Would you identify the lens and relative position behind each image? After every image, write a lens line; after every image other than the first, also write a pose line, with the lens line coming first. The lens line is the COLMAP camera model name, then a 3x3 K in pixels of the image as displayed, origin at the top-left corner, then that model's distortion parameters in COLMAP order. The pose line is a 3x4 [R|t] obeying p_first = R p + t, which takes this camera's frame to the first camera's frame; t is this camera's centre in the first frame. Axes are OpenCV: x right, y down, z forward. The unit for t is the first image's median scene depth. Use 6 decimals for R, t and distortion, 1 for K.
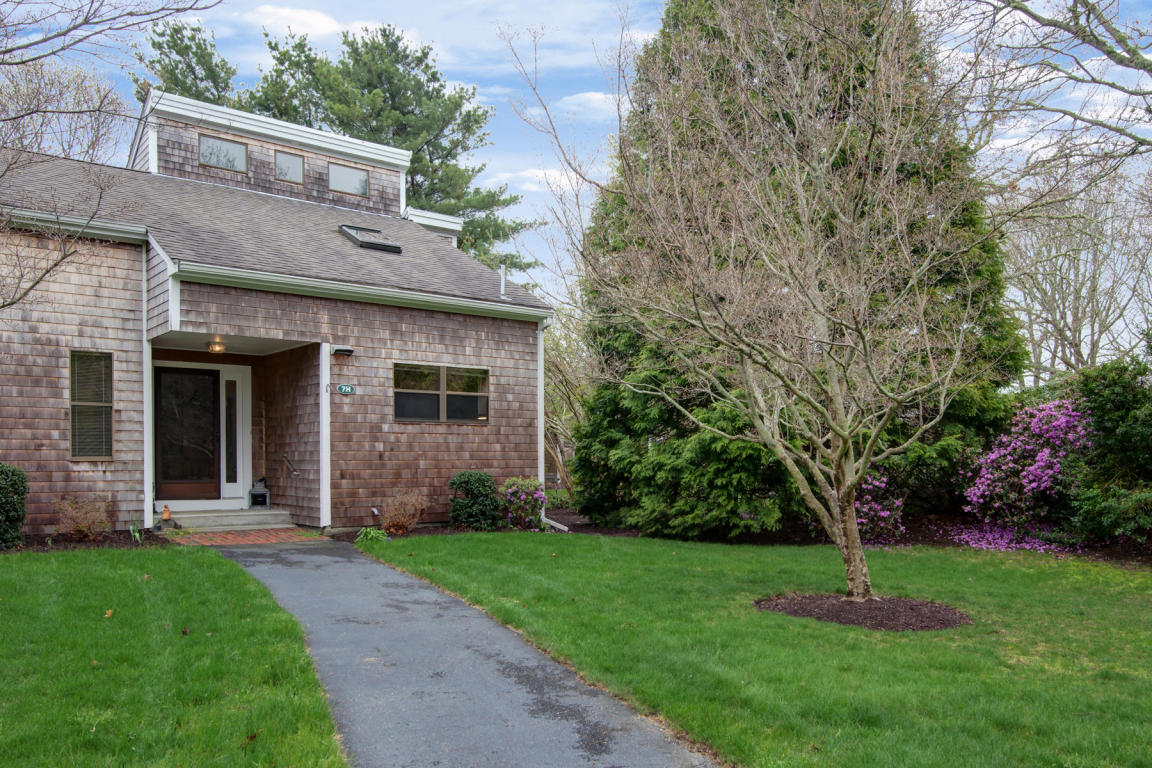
lens RADIAL K [[775.5, 0, 575.2], [0, 775.5, 384.3], [0, 0, 1]] dist [0.009991, -0.000753]
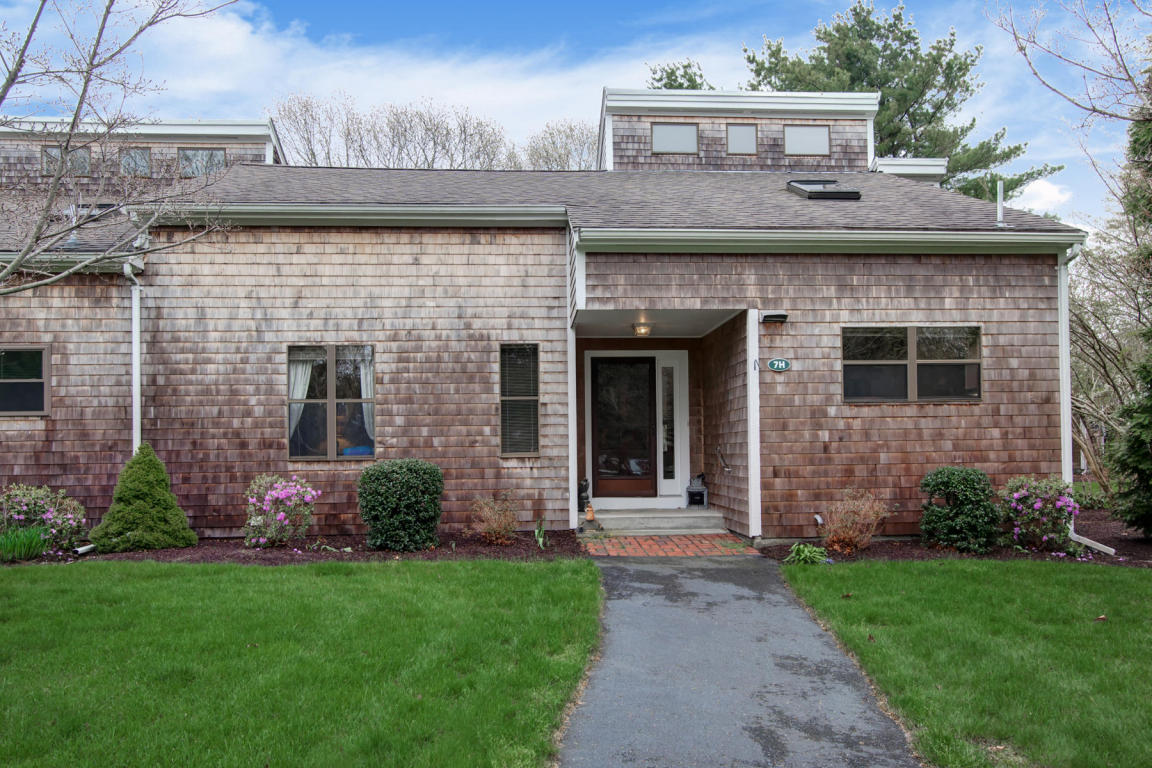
lens RADIAL K [[756.2, 0, 599.4], [0, 756.2, 458.8], [0, 0, 1]] dist [-0.002581, -0.009840]
pose [[0.831055, -0.005586, -0.556162, -0.018156], [0.065608, 0.993953, 0.088053, 0.021139], [0.552307, -0.109665, 0.826396, 0.241485]]
